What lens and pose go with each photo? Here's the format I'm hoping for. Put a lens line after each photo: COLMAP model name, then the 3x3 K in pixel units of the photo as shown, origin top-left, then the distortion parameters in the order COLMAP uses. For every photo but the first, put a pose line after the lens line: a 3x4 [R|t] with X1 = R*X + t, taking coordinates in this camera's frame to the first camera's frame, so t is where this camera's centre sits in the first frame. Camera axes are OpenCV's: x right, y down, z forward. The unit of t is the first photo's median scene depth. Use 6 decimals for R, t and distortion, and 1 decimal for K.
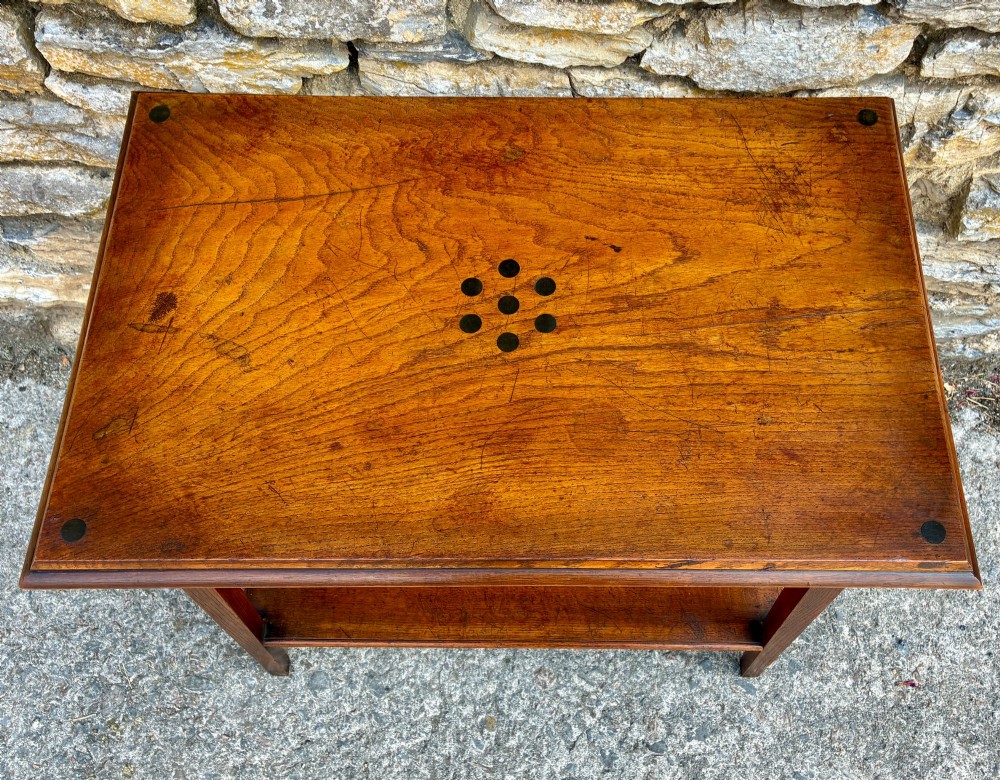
lens RADIAL K [[923.1, 0, 530.0], [0, 923.1, 413.9], [0, 0, 1]] dist [0.021530, 0.000000]
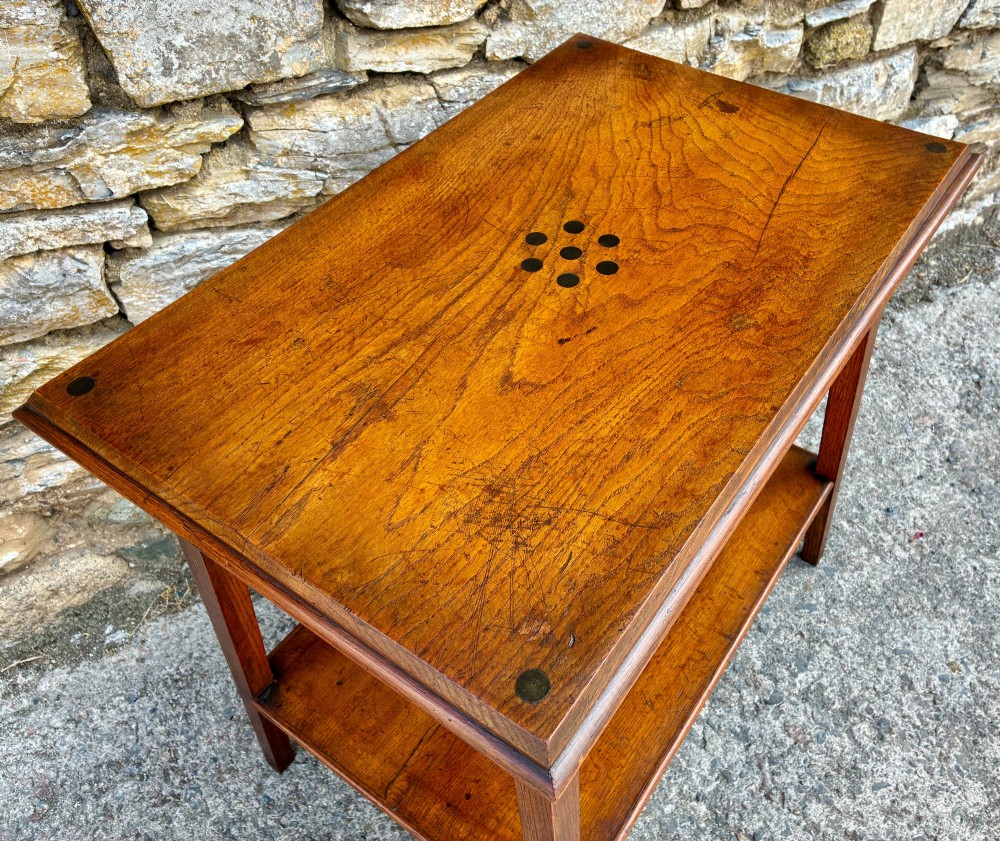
lens RADIAL K [[859.5, 0, 545.3], [0, 859.5, 414.1], [0, 0, 1]] dist [0.074308, -0.100678]
pose [[0.857260, -0.385428, 0.341396, -0.262957], [0.480167, 0.837802, -0.259860, 0.234319], [-0.185865, 0.386694, 0.903284, 0.116881]]
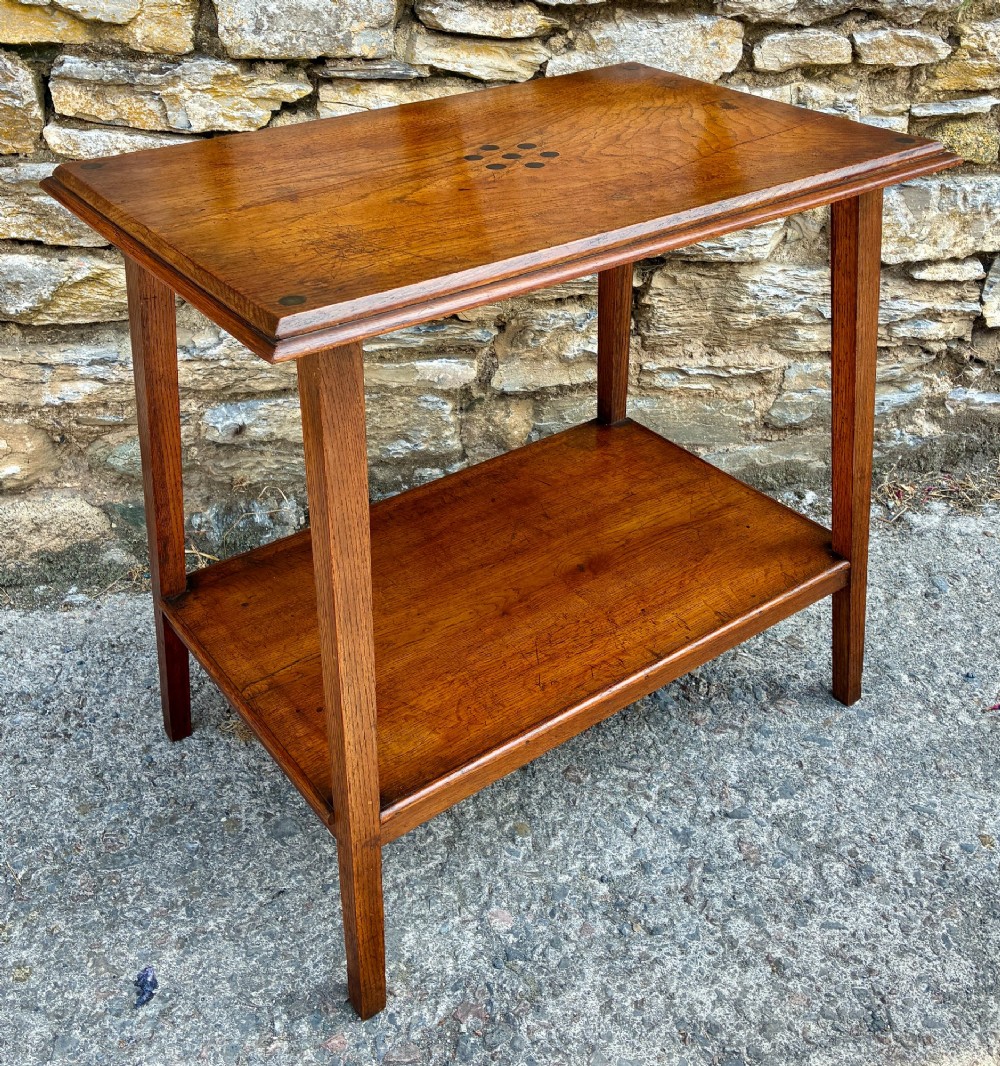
lens RADIAL K [[1191.9, 0, 511.7], [0, 1191.9, 407.9], [0, 0, 1]] dist [0.022993, 0.000000]
pose [[0.976149, -0.110126, 0.187097, -0.199617], [0.203562, 0.763853, -0.612447, 0.680745], [-0.075468, 0.635925, 0.768052, 0.029569]]
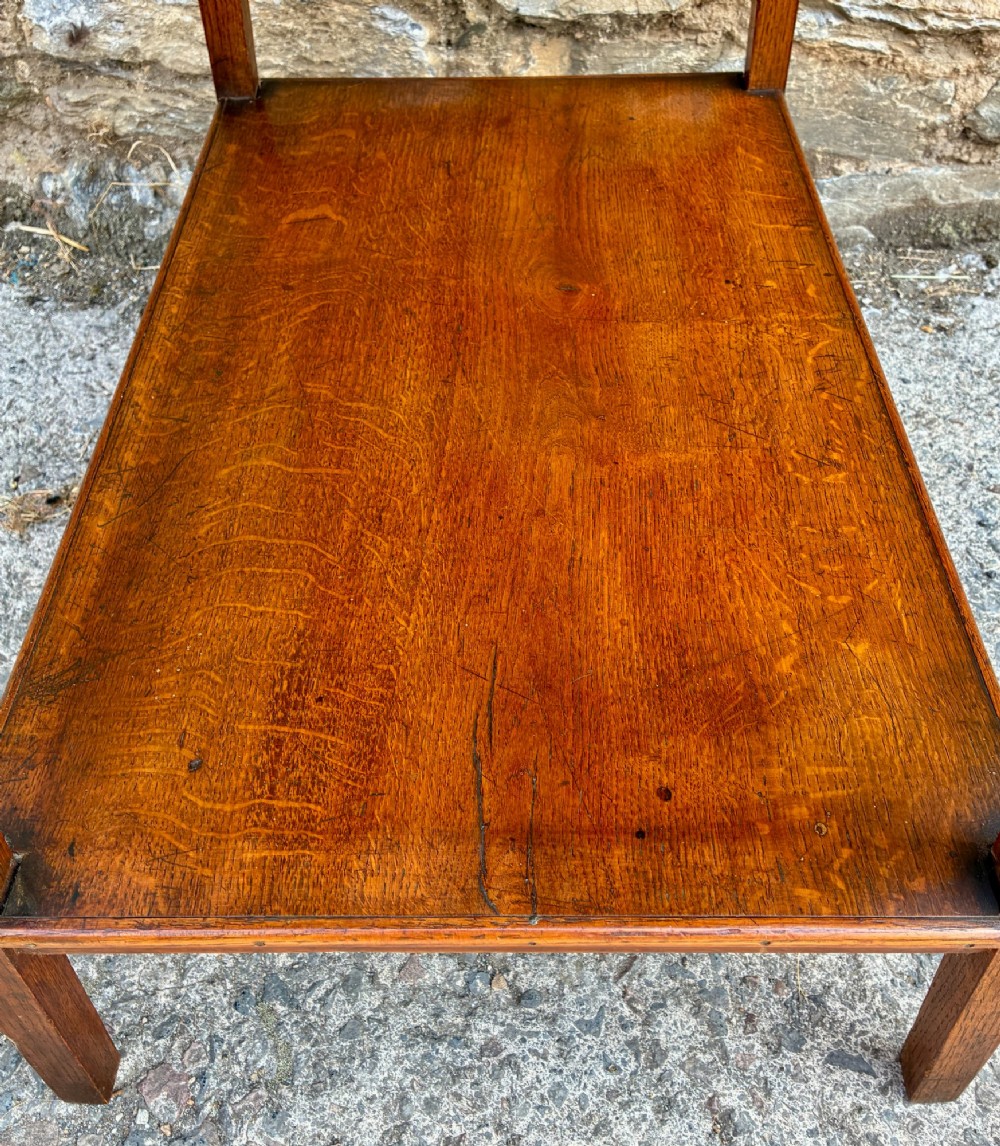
lens RADIAL K [[1046.9, 0, 496.2], [0, 1046.9, 557.2], [0, 0, 1]] dist [0.013716, 0.000000]
pose [[0.999964, -0.007899, -0.003081, 0.022849], [0.006569, 0.951555, -0.307407, 0.407309], [0.005360, 0.307376, 0.951573, 0.482824]]
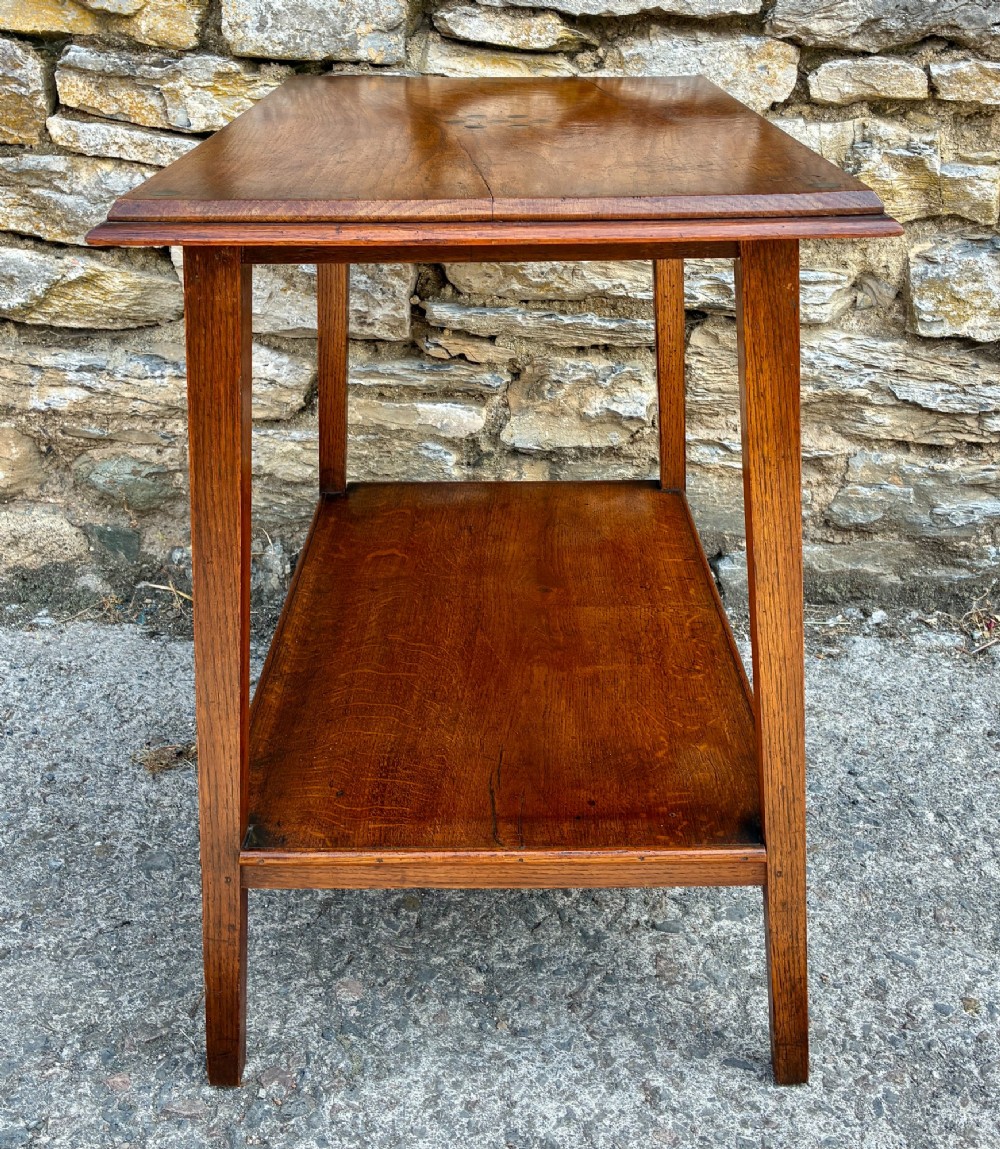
lens RADIAL K [[1300.0, 0, 493.8], [0, 1300.0, 449.1], [0, 0, 1]] dist [0.024808, 0.000000]
pose [[0.999997, -0.002318, 0.001085, 0.015918], [0.002392, 0.695579, -0.718446, 0.786812], [0.000910, 0.718446, 0.695582, 0.131669]]
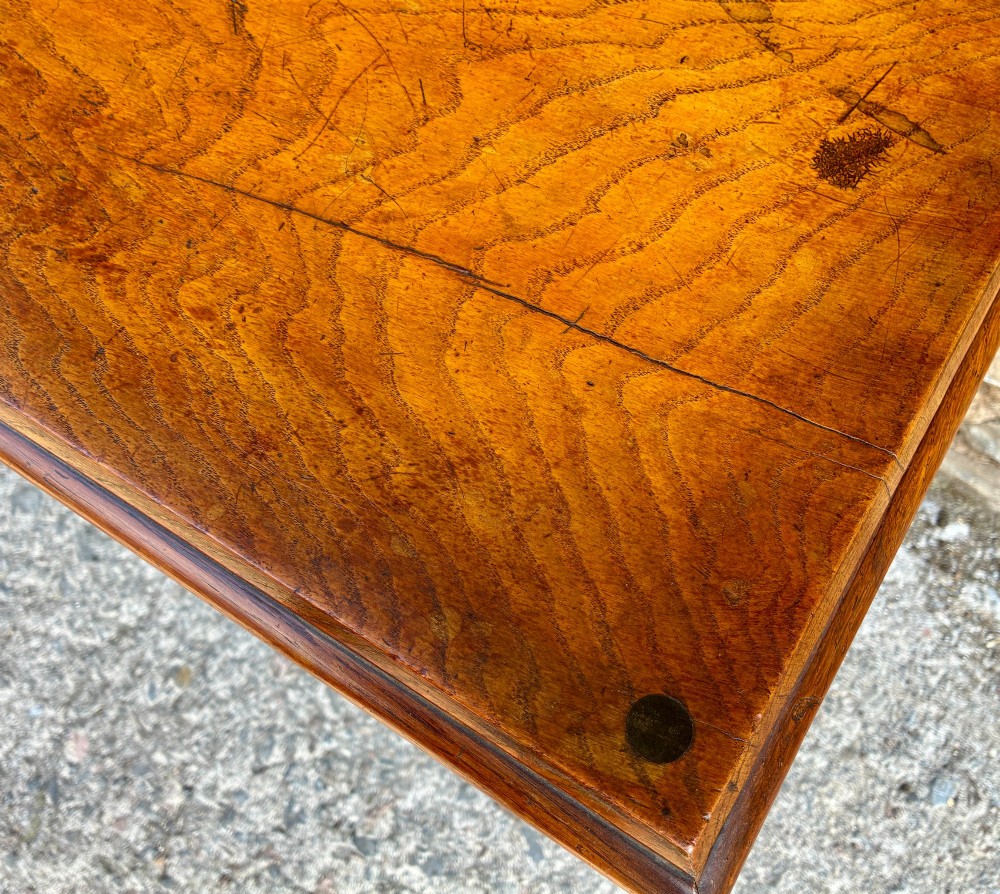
lens RADIAL K [[967.9, 0, 449.6], [0, 967.9, 438.5], [0, 0, 1]] dist [0.013664, 0.000000]
pose [[0.847576, 0.494216, -0.193303, 0.181351], [-0.485269, 0.869233, 0.094600, 0.015302], [0.214778, 0.013623, 0.976568, 0.339691]]
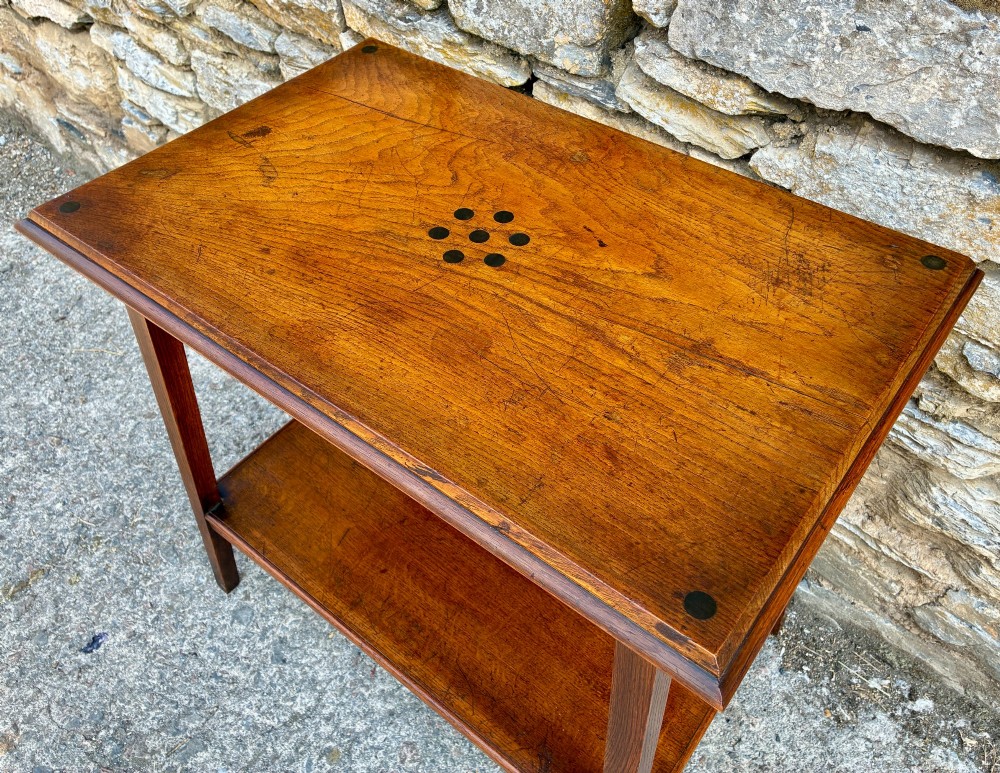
lens RADIAL K [[836.8, 0, 488.5], [0, 836.8, 359.1], [0, 0, 1]] dist [0.033584, -0.027336]
pose [[0.785165, 0.433109, -0.442642, 0.284487], [-0.563584, 0.795989, -0.220849, 0.119812], [0.256686, 0.422869, 0.869076, 0.144367]]
